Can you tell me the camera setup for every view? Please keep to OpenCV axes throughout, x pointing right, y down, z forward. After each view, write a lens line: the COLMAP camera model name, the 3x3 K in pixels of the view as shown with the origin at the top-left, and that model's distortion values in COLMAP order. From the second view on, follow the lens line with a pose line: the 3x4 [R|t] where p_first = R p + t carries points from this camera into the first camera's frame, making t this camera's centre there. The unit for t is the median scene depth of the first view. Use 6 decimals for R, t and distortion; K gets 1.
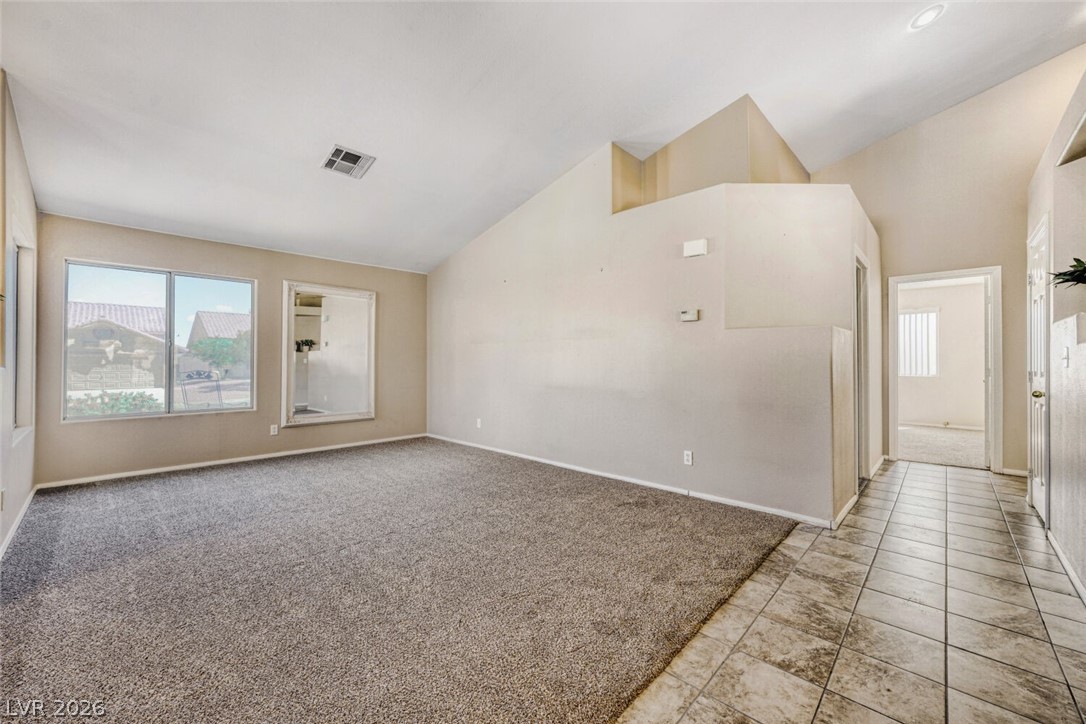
lens RADIAL K [[427.9, 0, 541.3], [0, 427.9, 358.7], [0, 0, 1]] dist [-0.010103, 0.000337]
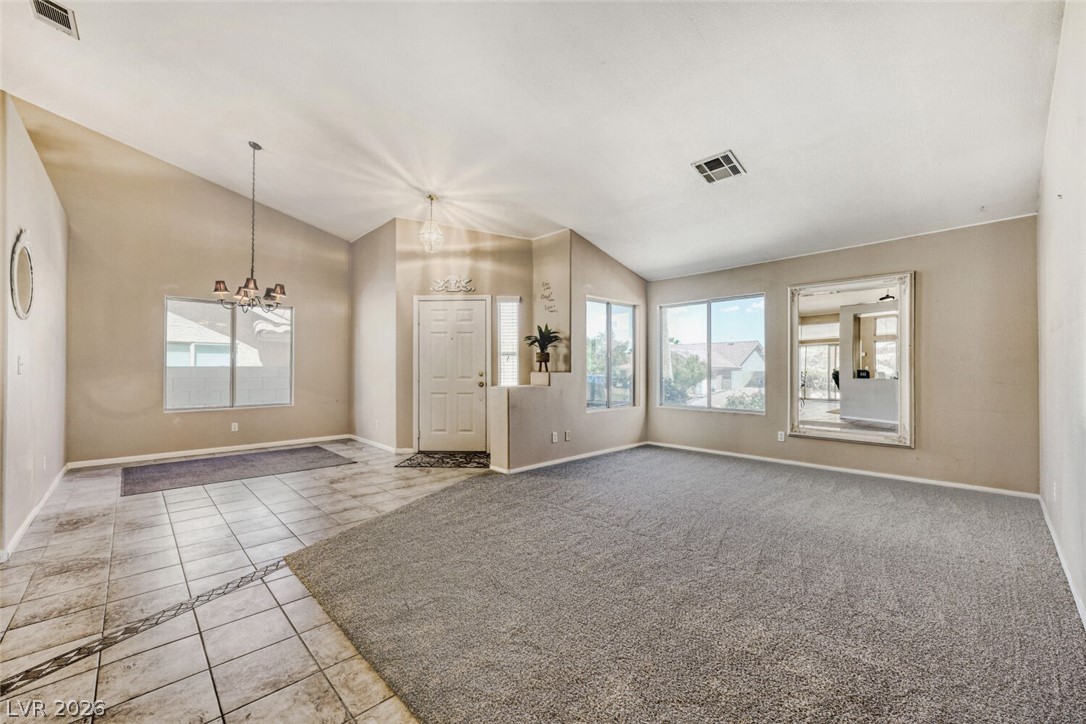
lens RADIAL K [[431.2, 0, 538.4], [0, 431.2, 368.3], [0, 0, 1]] dist [-0.011957, 0.000319]
pose [[-0.043172, -0.003417, -0.999062, 0.881845], [0.006995, 0.999969, -0.003723, 0.009571], [0.999043, -0.007150, -0.043147, 0.977204]]
